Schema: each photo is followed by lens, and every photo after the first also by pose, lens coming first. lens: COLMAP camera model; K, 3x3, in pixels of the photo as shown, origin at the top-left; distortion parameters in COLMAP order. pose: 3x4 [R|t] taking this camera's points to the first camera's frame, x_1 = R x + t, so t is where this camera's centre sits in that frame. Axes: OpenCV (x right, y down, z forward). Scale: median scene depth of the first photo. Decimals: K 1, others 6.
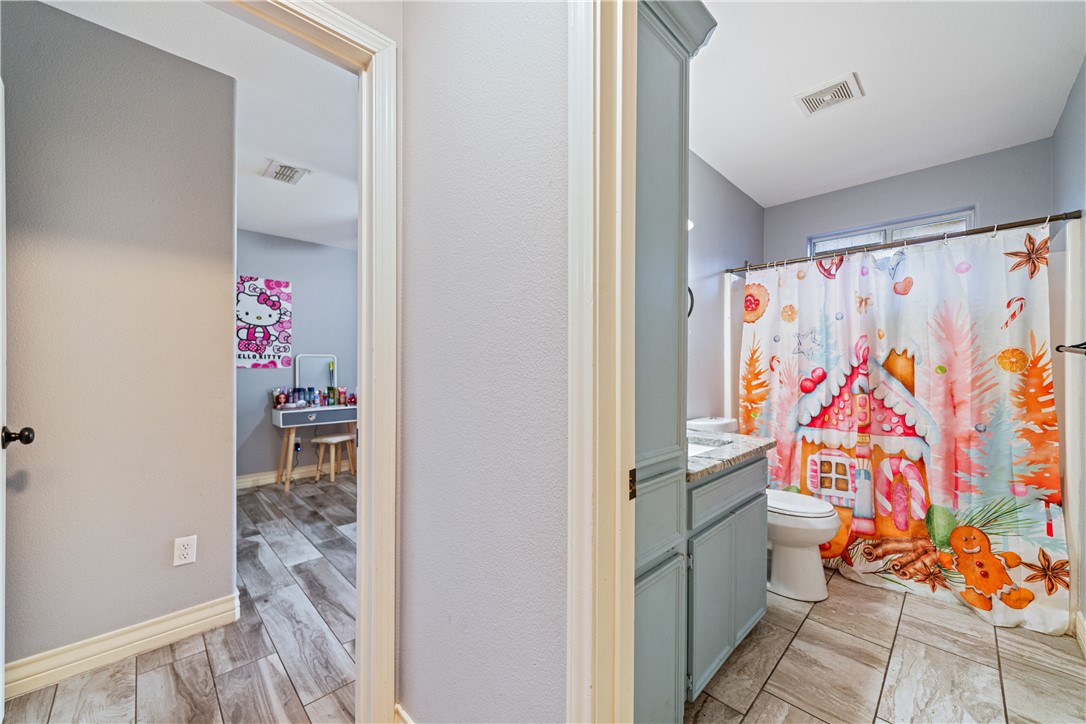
lens RADIAL K [[395.6, 0, 543.0], [0, 395.6, 362.0], [0, 0, 1]] dist [0.000636, 0.000091]
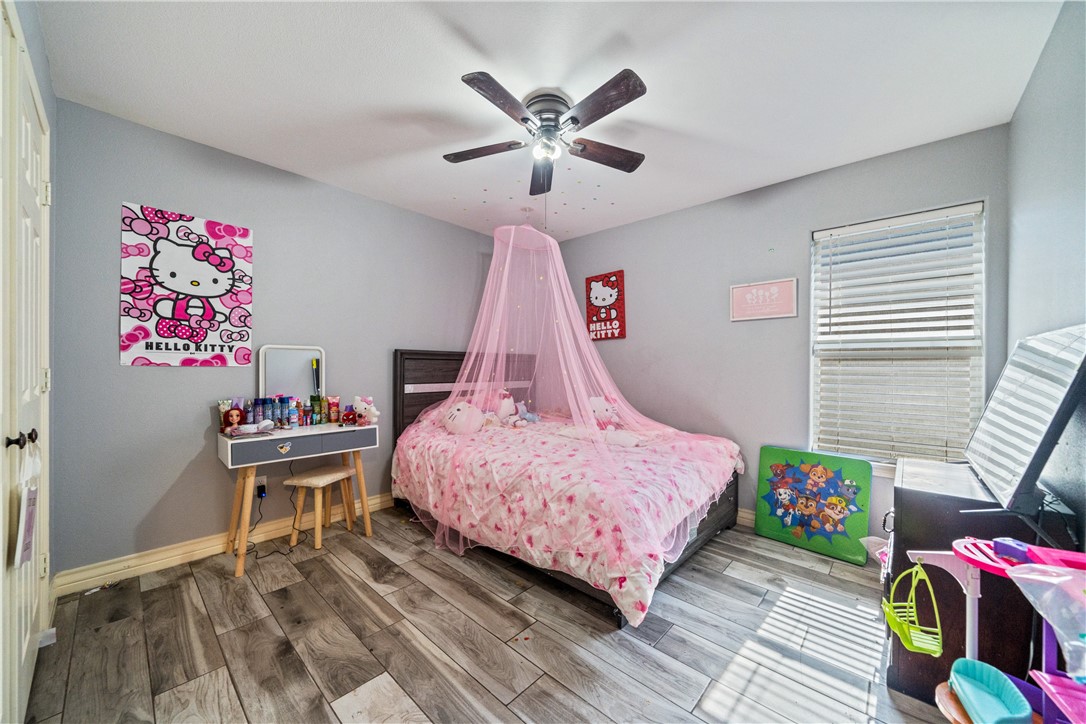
lens RADIAL K [[395.6, 0, 543.0], [0, 395.6, 362.0], [0, 0, 1]] dist [0.000636, 0.000091]
pose [[0.999344, 0.003291, 0.036056, -0.205830], [-0.003318, 0.999994, 0.000699, 0.006402], [-0.036054, -0.000819, 0.999350, 0.371970]]
